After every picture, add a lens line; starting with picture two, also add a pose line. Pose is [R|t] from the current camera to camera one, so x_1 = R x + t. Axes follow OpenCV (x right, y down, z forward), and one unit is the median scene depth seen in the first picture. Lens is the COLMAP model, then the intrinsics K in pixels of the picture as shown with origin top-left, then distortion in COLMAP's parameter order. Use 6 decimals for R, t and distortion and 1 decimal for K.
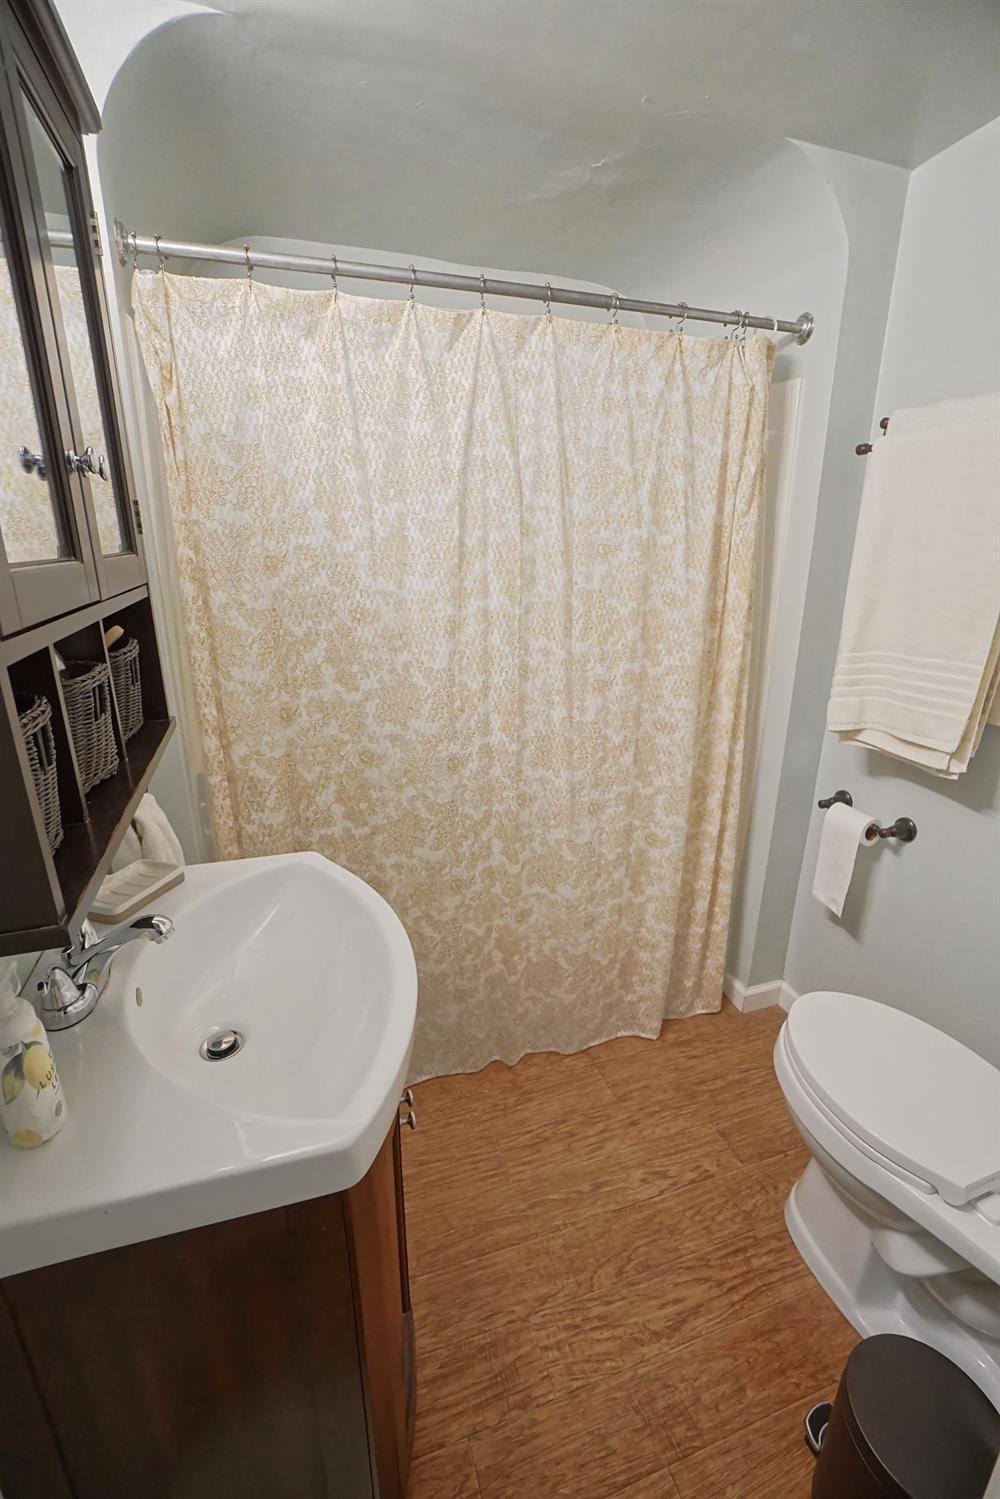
lens RADIAL K [[672.7, 0, 500.0], [0, 672.7, 749.5], [0, 0, 1]] dist [-0.056916, 0.021595]
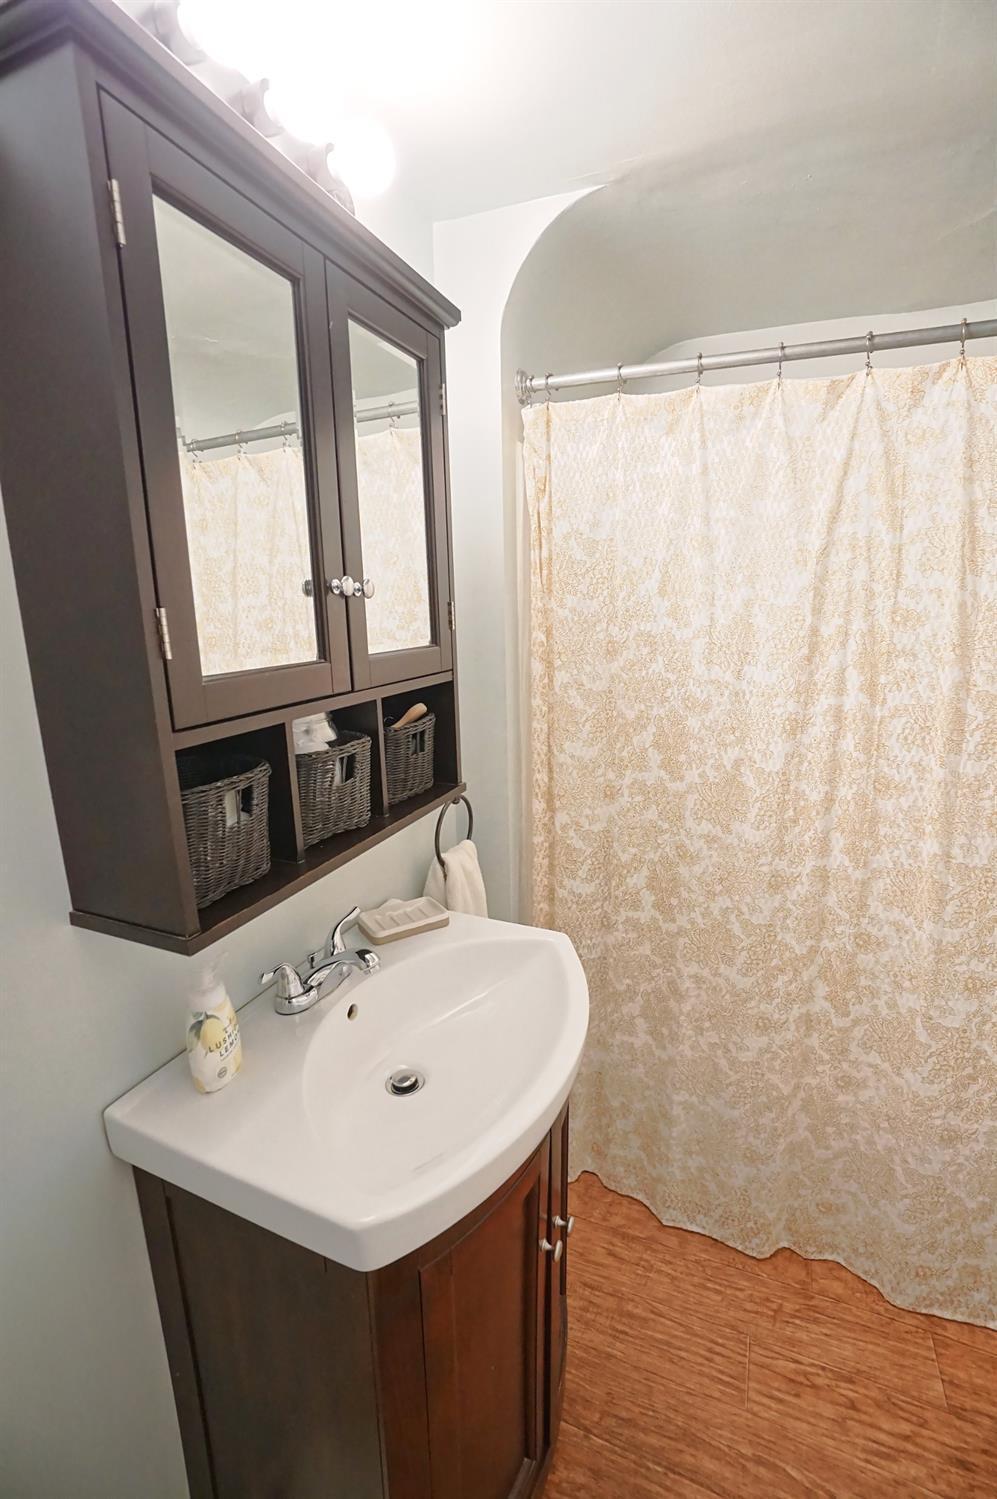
lens RADIAL K [[653.1, 0, 491.3], [0, 653.1, 747.4], [0, 0, 1]] dist [-0.060376, 0.019463]
pose [[0.755774, 0.122133, -0.643343, 0.186105], [-0.186243, 0.981970, -0.032372, -0.055849], [0.627790, 0.144284, 0.764894, 0.115978]]
